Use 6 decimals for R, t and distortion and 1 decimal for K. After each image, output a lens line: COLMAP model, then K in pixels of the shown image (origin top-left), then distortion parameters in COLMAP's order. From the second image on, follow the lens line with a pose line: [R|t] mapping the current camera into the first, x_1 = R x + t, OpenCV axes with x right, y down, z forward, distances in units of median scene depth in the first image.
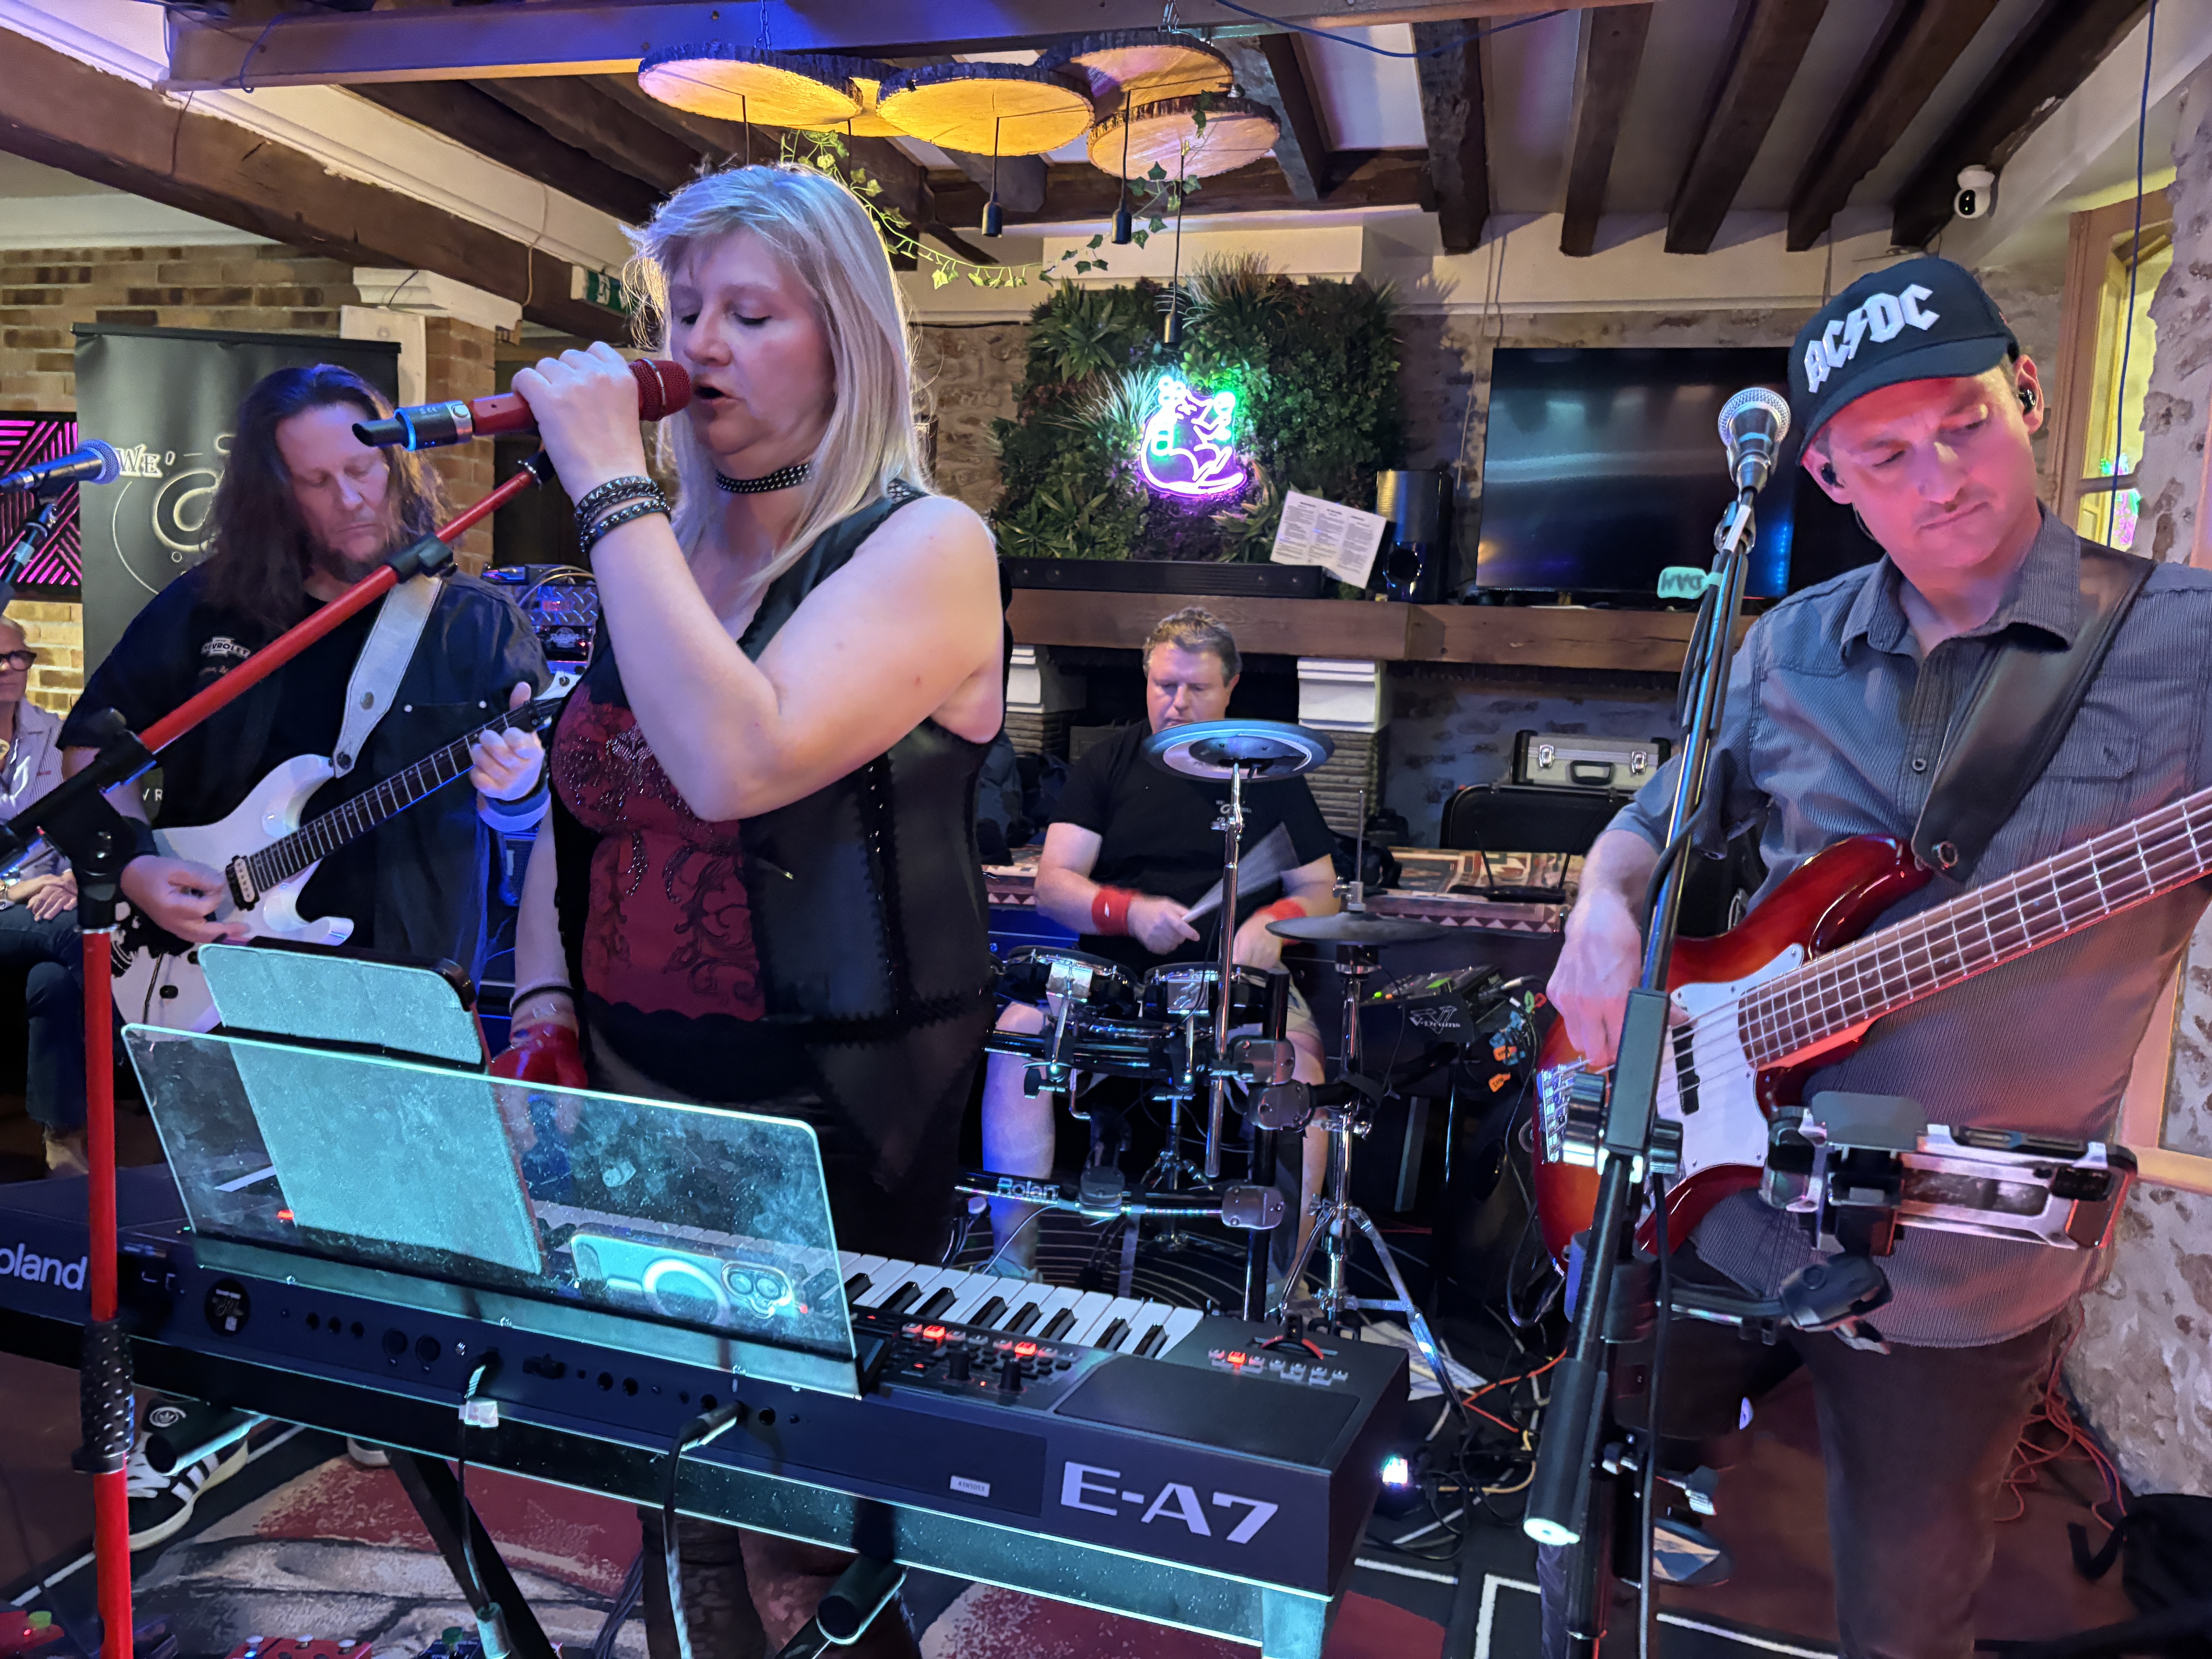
lens RADIAL K [[1688.7, 0, 1098.5], [0, 1688.7, 828.1], [0, 0, 1]] dist [0.027156, -0.015355]
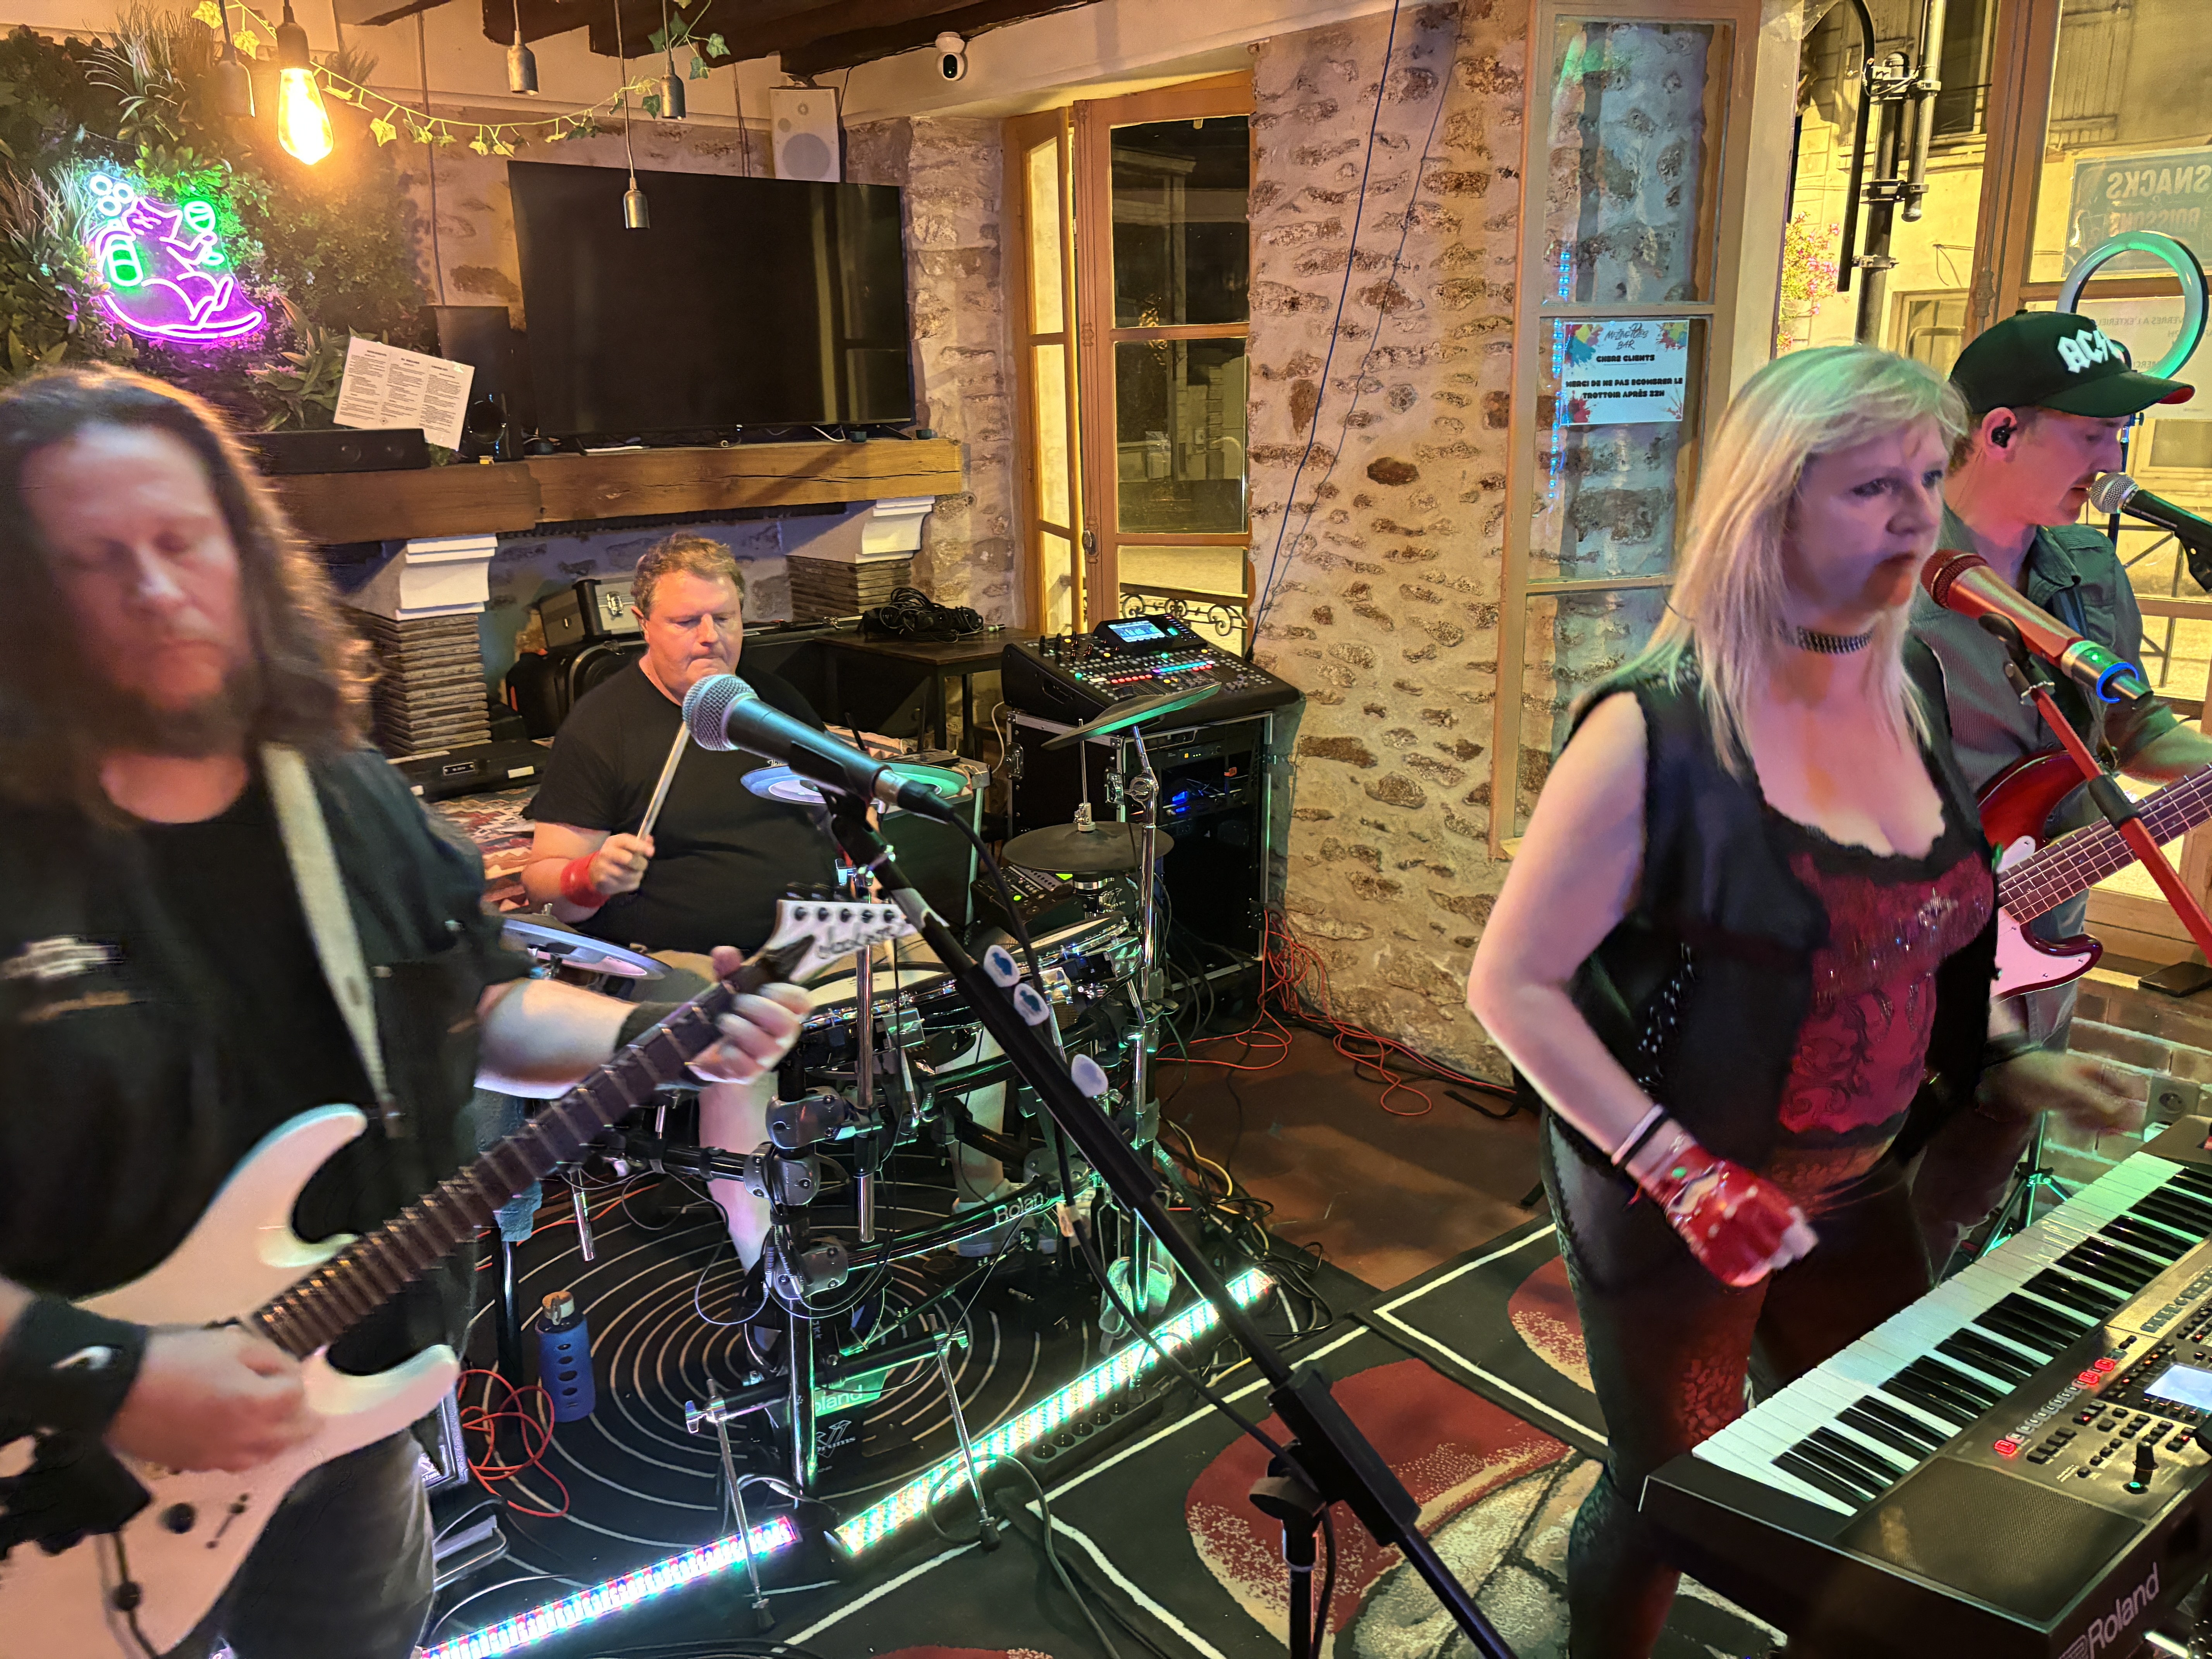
lens RADIAL K [[1688.7, 0, 1112.4], [0, 1688.7, 844.8], [0, 0, 1]] dist [0.027156, -0.015355]
pose [[0.564408, -0.274673, 0.778459, -0.563389], [0.136697, 0.961099, 0.240005, -0.160115], [-0.814099, -0.029048, 0.579999, 0.313394]]
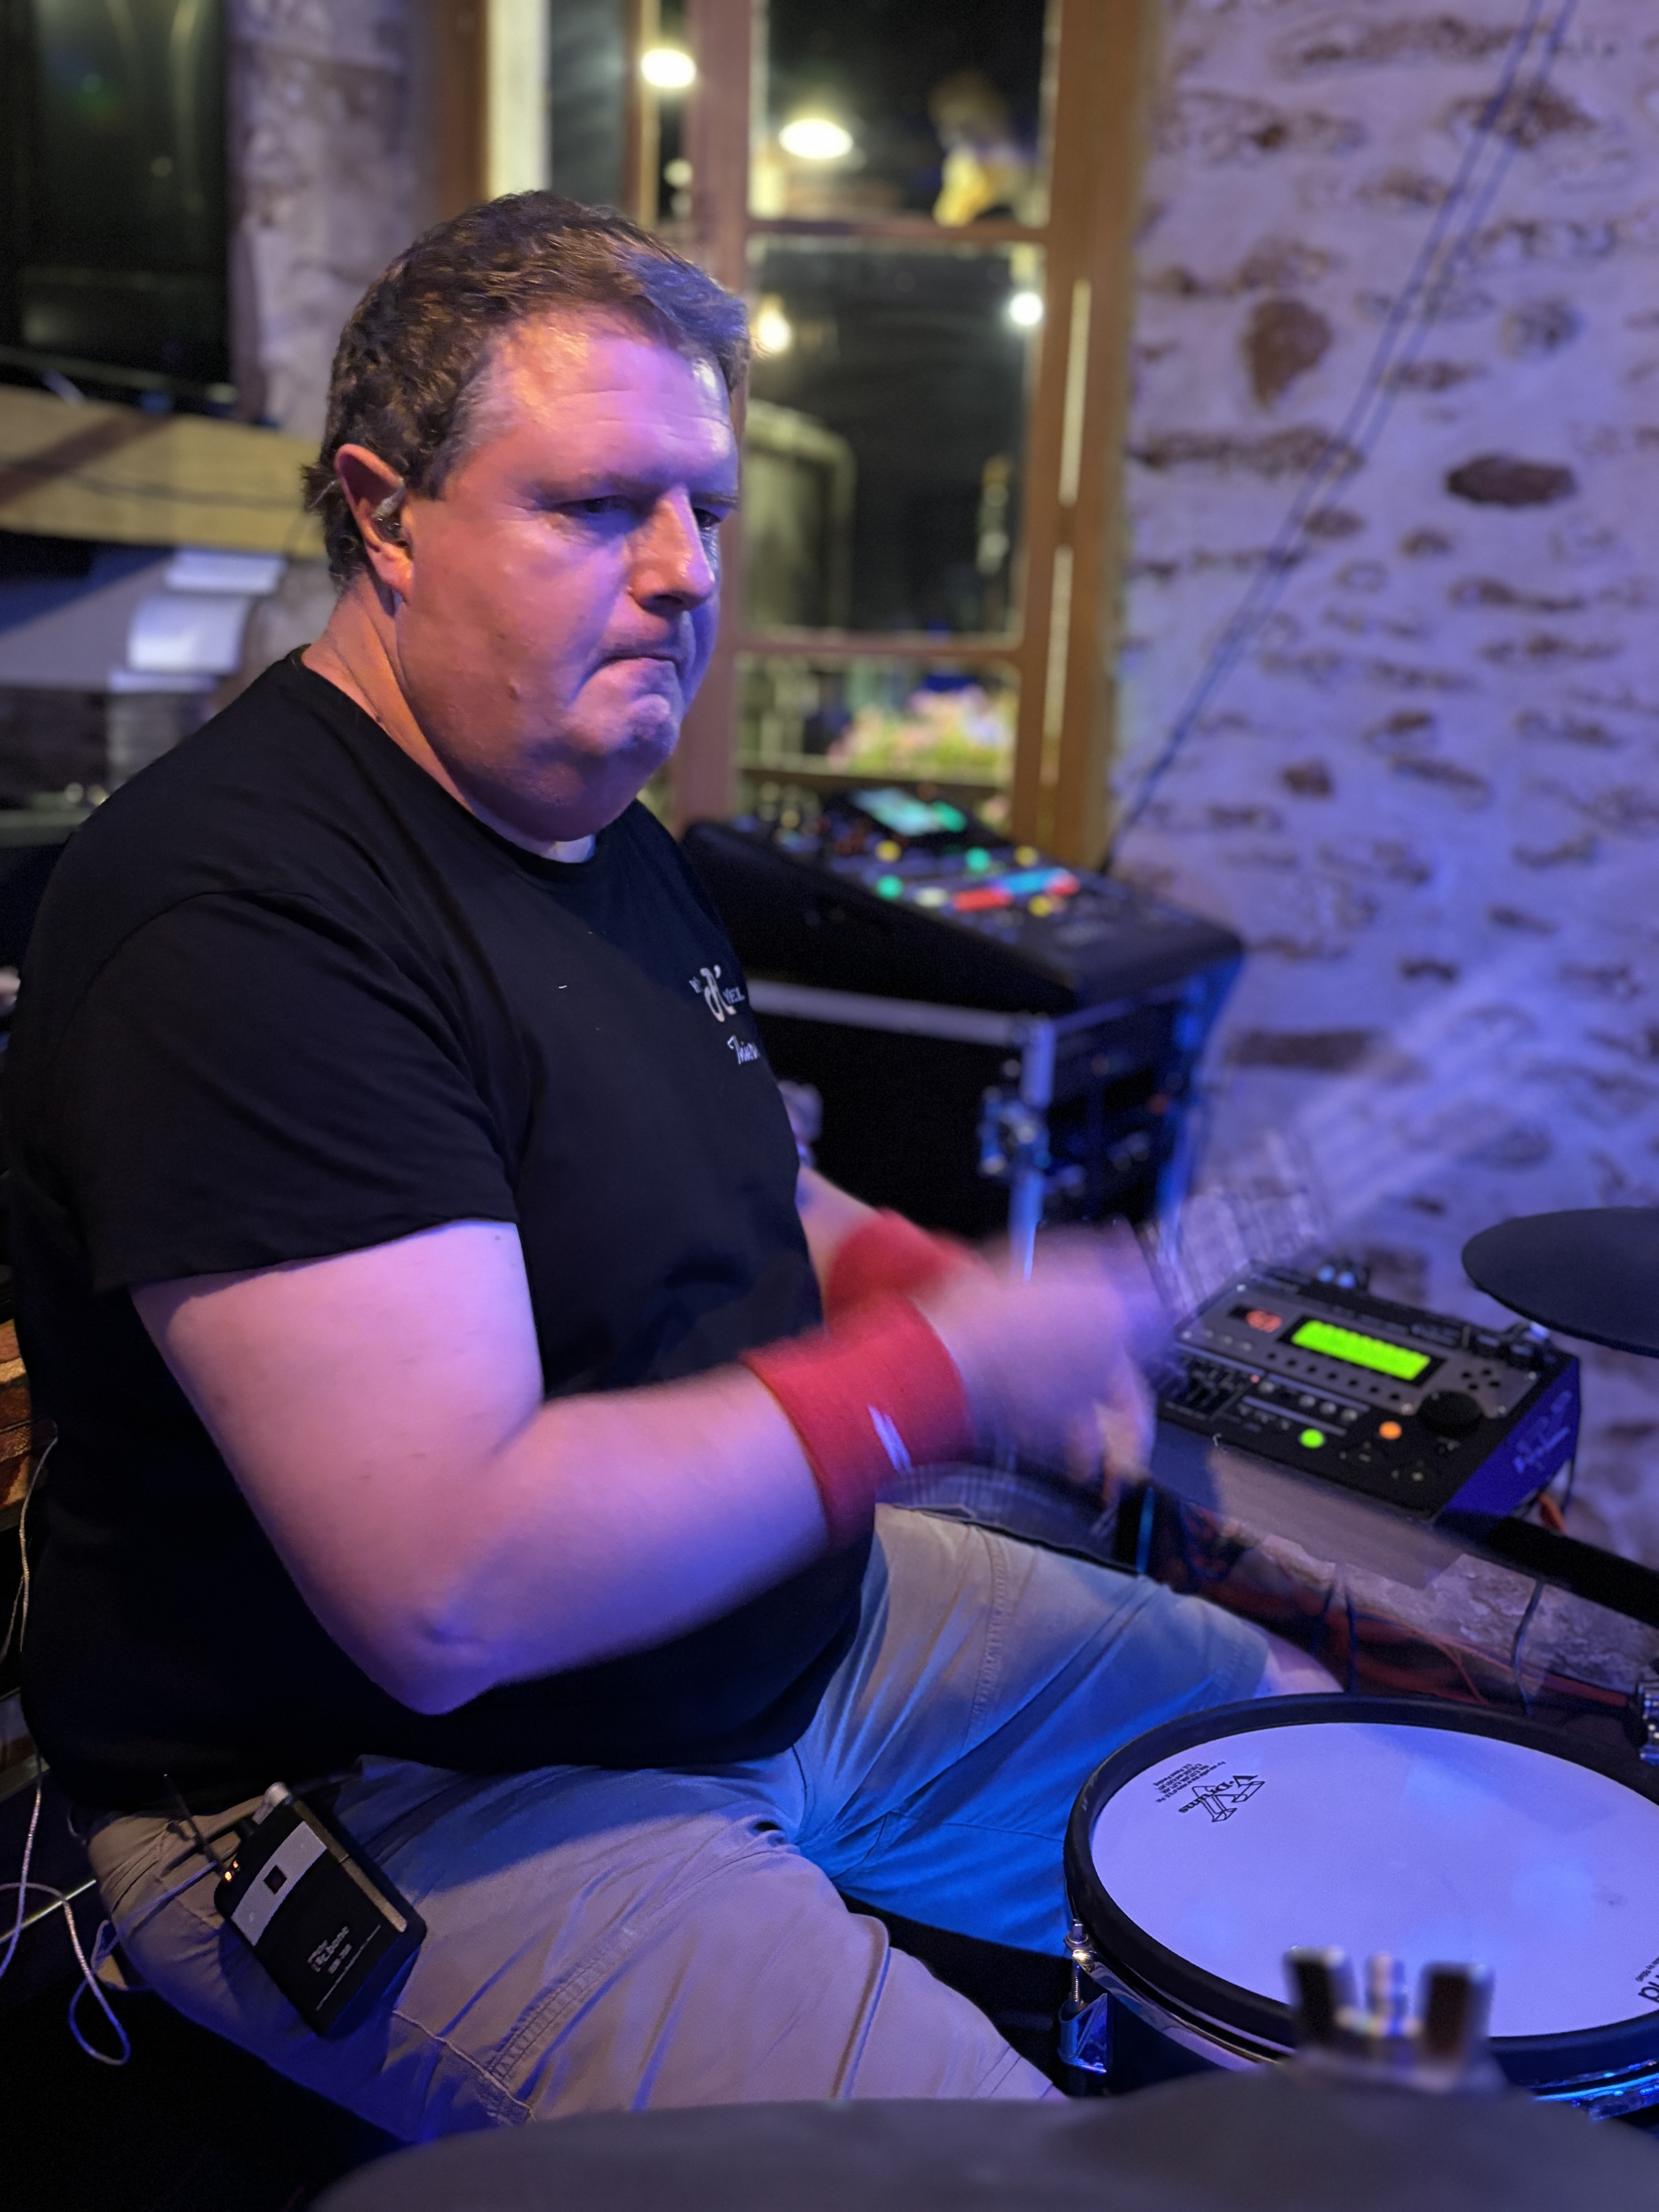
lens RADIAL K [[2151.1, 0, 832.6], [0, 2151.1, 1103.6], [0, 0, 1]] dist [0.021119, 0.000000]
pose [[0.229401, -0.236401, 0.944187, -0.253848], [0.077957, 0.971403, 0.224275, -0.074135], [-0.970205, 0.022157, 0.241269, 0.918685]]
